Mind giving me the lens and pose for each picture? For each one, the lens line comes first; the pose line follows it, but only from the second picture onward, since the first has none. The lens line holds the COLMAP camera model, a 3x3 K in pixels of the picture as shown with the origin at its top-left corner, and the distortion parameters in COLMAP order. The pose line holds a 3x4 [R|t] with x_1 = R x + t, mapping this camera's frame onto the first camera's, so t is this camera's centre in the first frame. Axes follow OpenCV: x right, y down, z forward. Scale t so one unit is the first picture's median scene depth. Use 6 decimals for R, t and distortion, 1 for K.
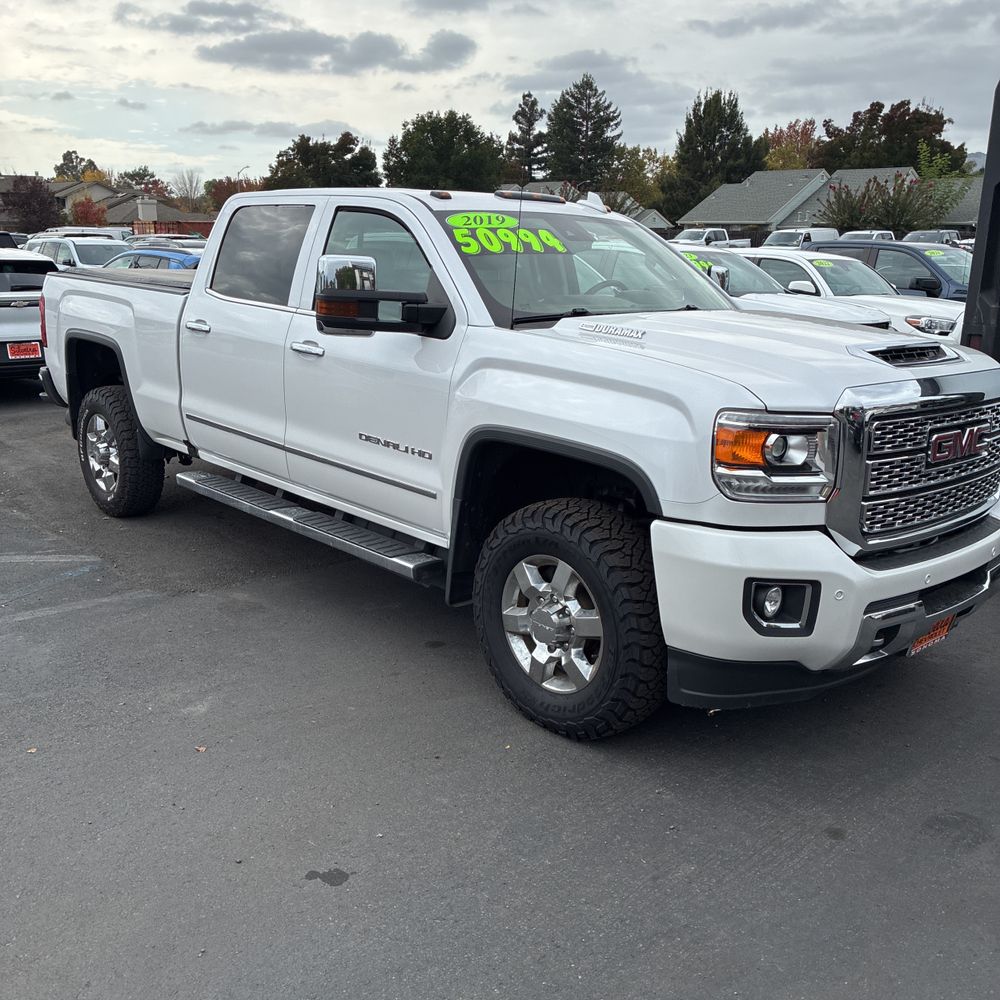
lens RADIAL K [[1007.2, 0, 493.6], [0, 1007.2, 500.2], [0, 0, 1]] dist [0.029750, -0.019255]
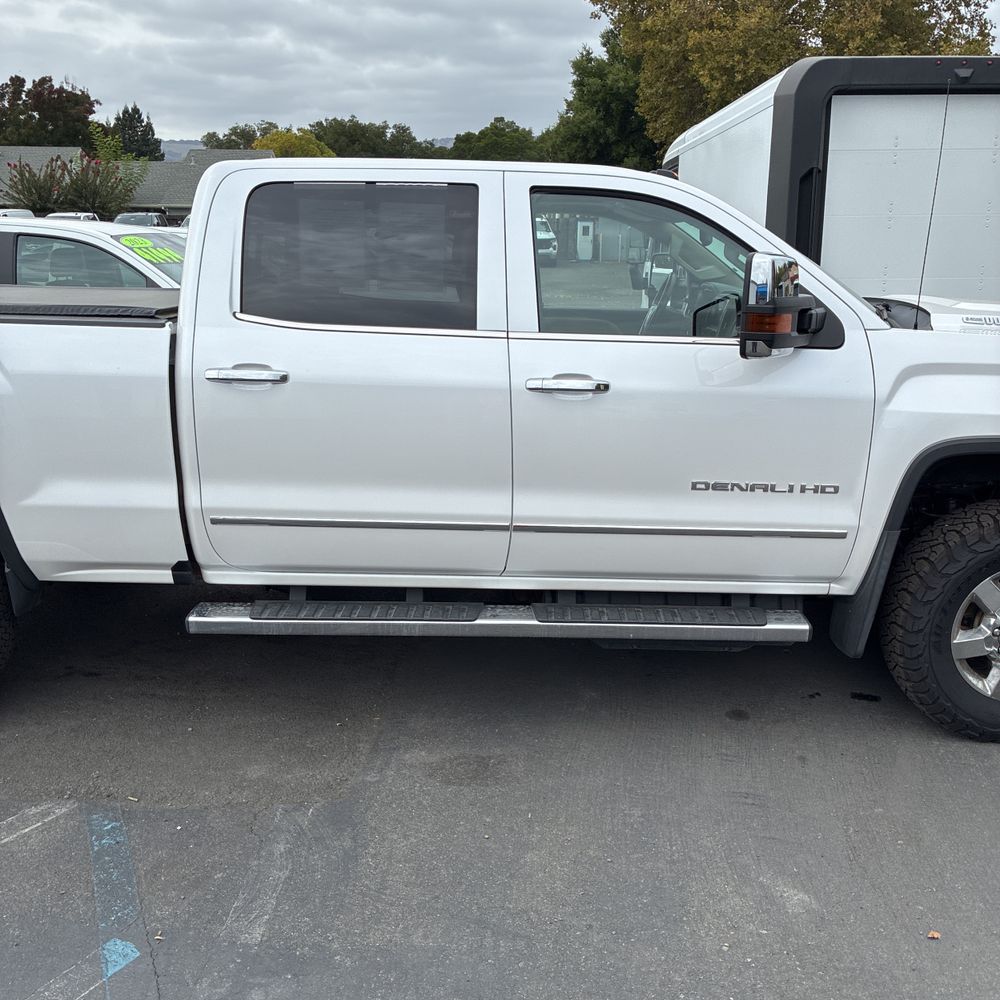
lens RADIAL K [[1006.2, 0, 504.2], [0, 1006.2, 502.1], [0, 0, 1]] dist [0.022165, -0.009975]
pose [[0.689504, -0.200249, 0.696049, -0.613333], [0.186857, 0.977669, 0.096169, -0.121399], [-0.699763, 0.063753, 0.711524, 0.436624]]
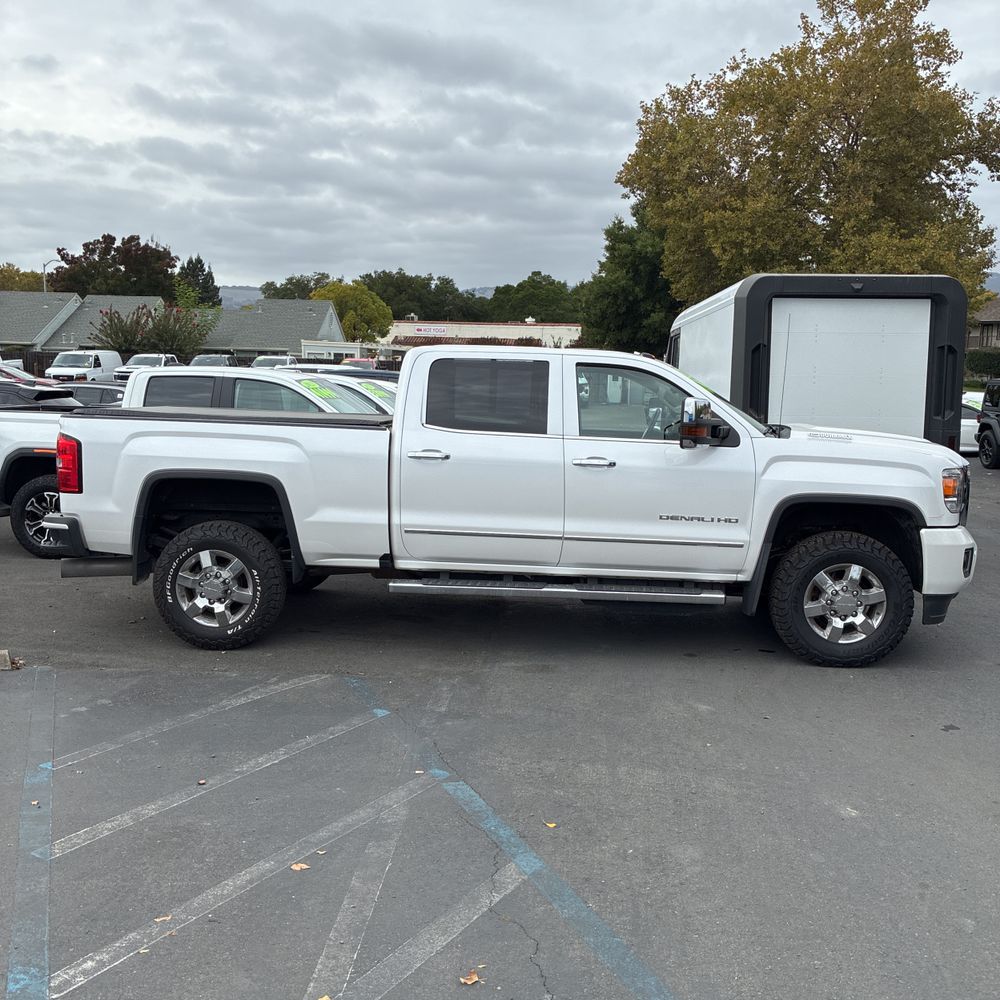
lens RADIAL K [[1001.6, 0, 500.0], [0, 1001.6, 491.9], [0, 0, 1]] dist [0.038013, -0.055564]
pose [[0.716475, -0.083426, 0.692606, -1.032855], [0.165865, 0.984725, -0.052969, -0.048607], [-0.677607, 0.152830, 0.719369, 0.083446]]
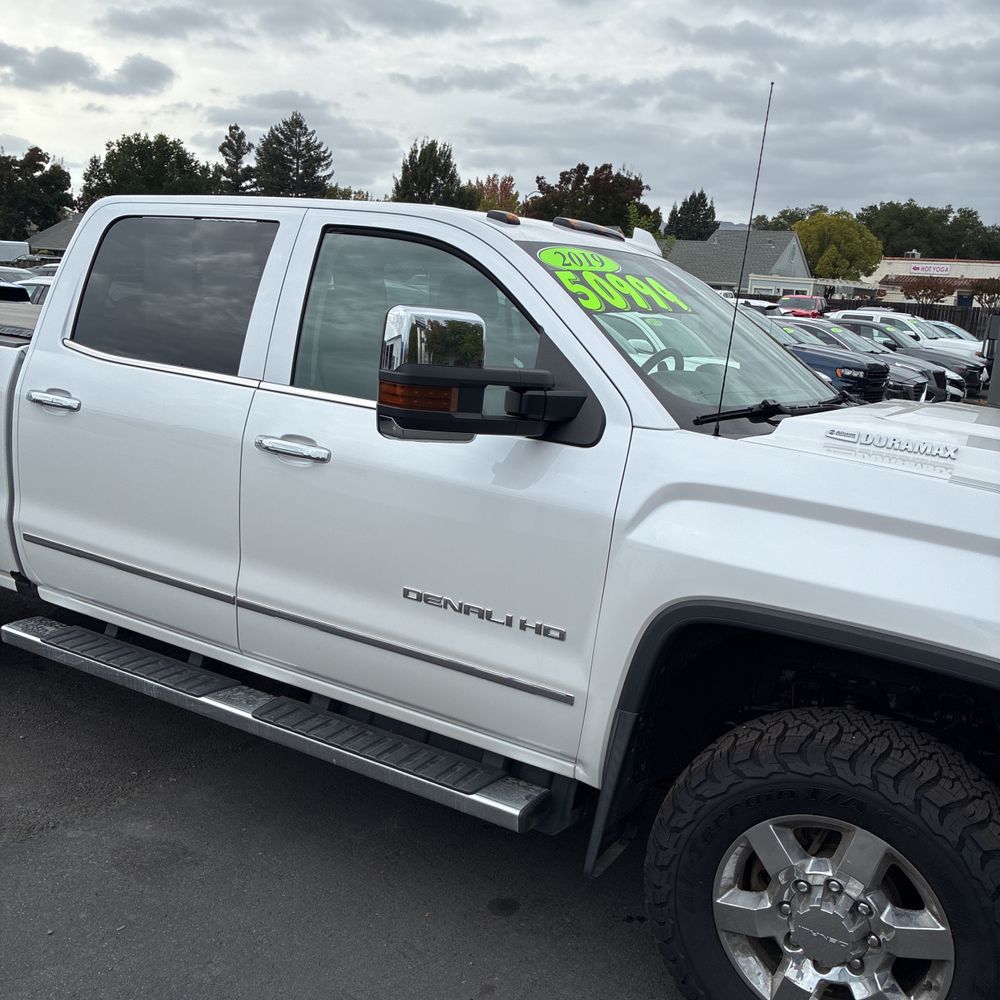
lens RADIAL K [[1007.2, 0, 493.6], [0, 1007.2, 500.2], [0, 0, 1]] dist [0.029750, -0.019255]
pose [[0.959437, -0.013664, 0.281591, -0.200990], [0.024294, 0.999117, -0.034293, -0.077760], [-0.280874, 0.039742, 0.958921, 0.307066]]
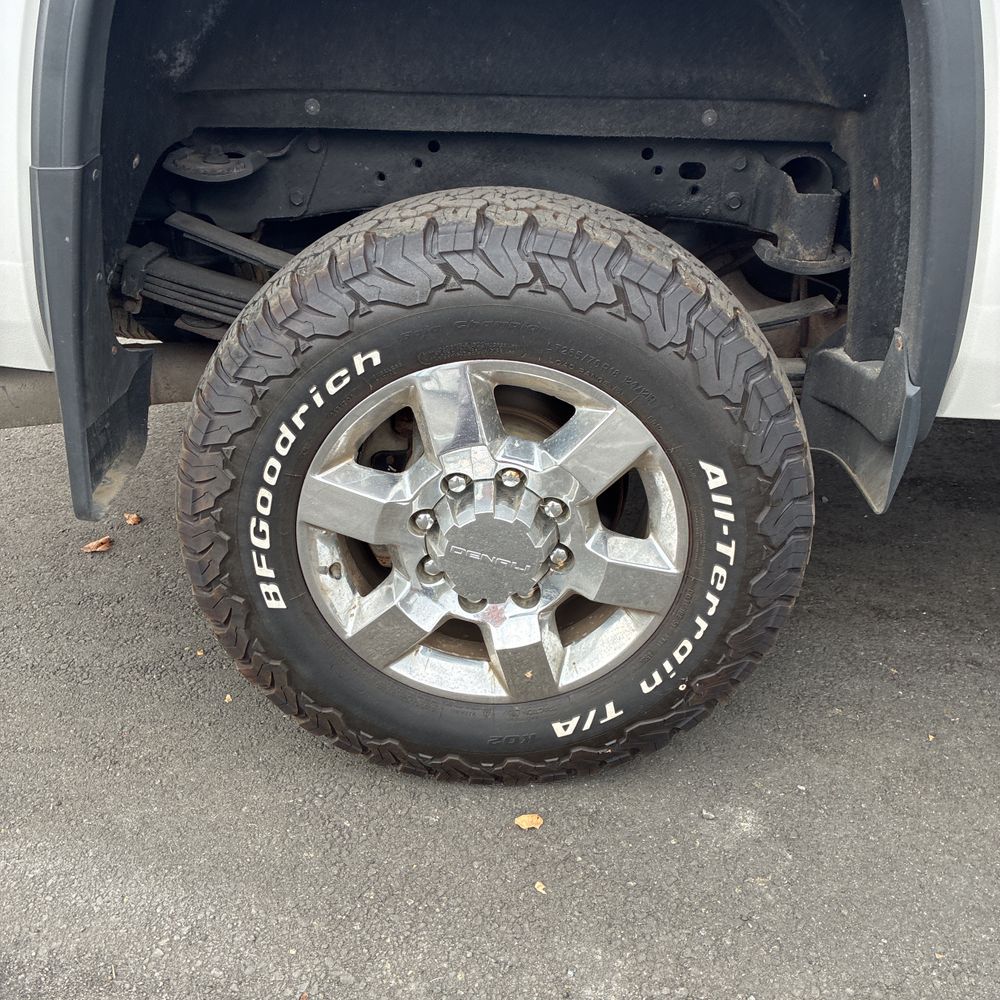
lens RADIAL K [[1001.6, 0, 500.0], [0, 1001.6, 491.9], [0, 0, 1]] dist [0.038013, -0.055564]
pose [[0.701729, -0.325086, 0.633952, -0.605151], [0.171230, 0.940702, 0.292848, -0.136496], [-0.691561, -0.096949, 0.715783, 1.017408]]
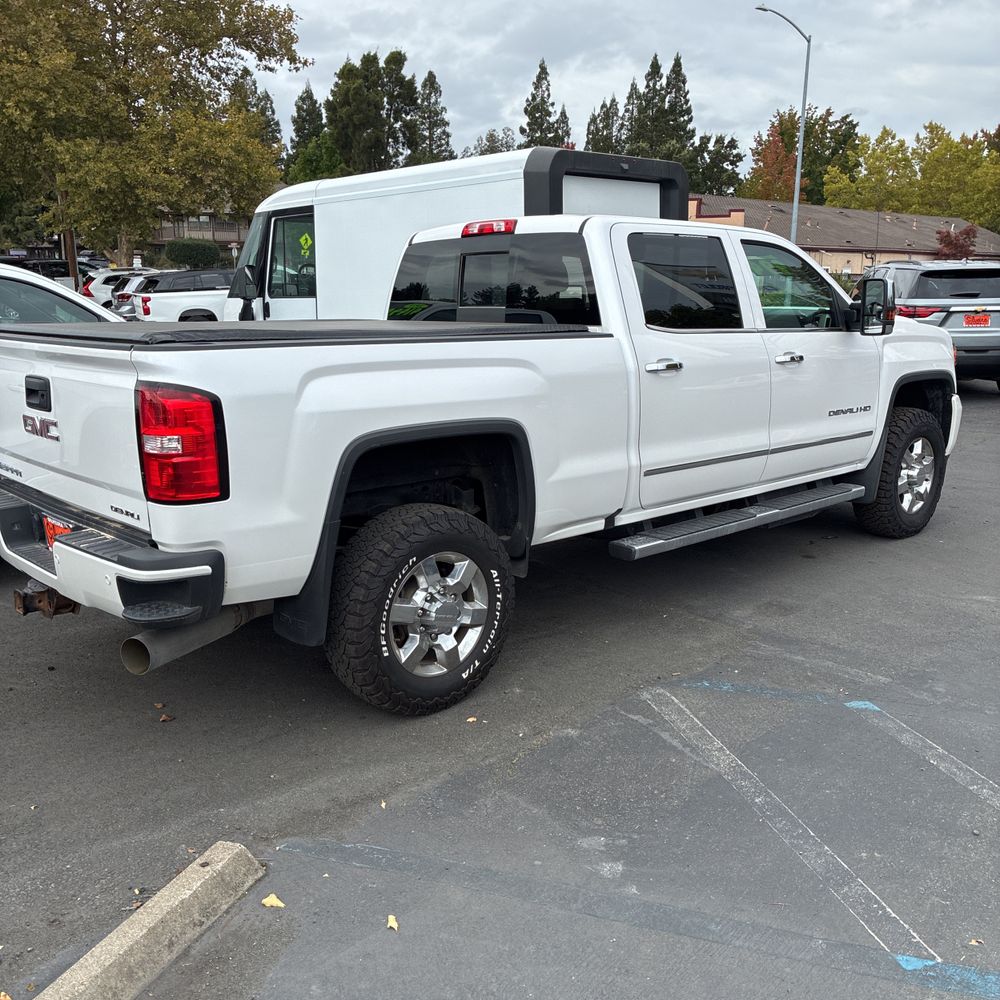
lens RADIAL K [[1001.6, 0, 500.0], [0, 1001.6, 491.9], [0, 0, 1]] dist [0.038013, -0.055564]
pose [[0.004606, -0.226023, 0.974111, -1.149008], [0.246289, 0.944371, 0.217958, -0.287359], [-0.969186, 0.238909, 0.060016, 1.081473]]
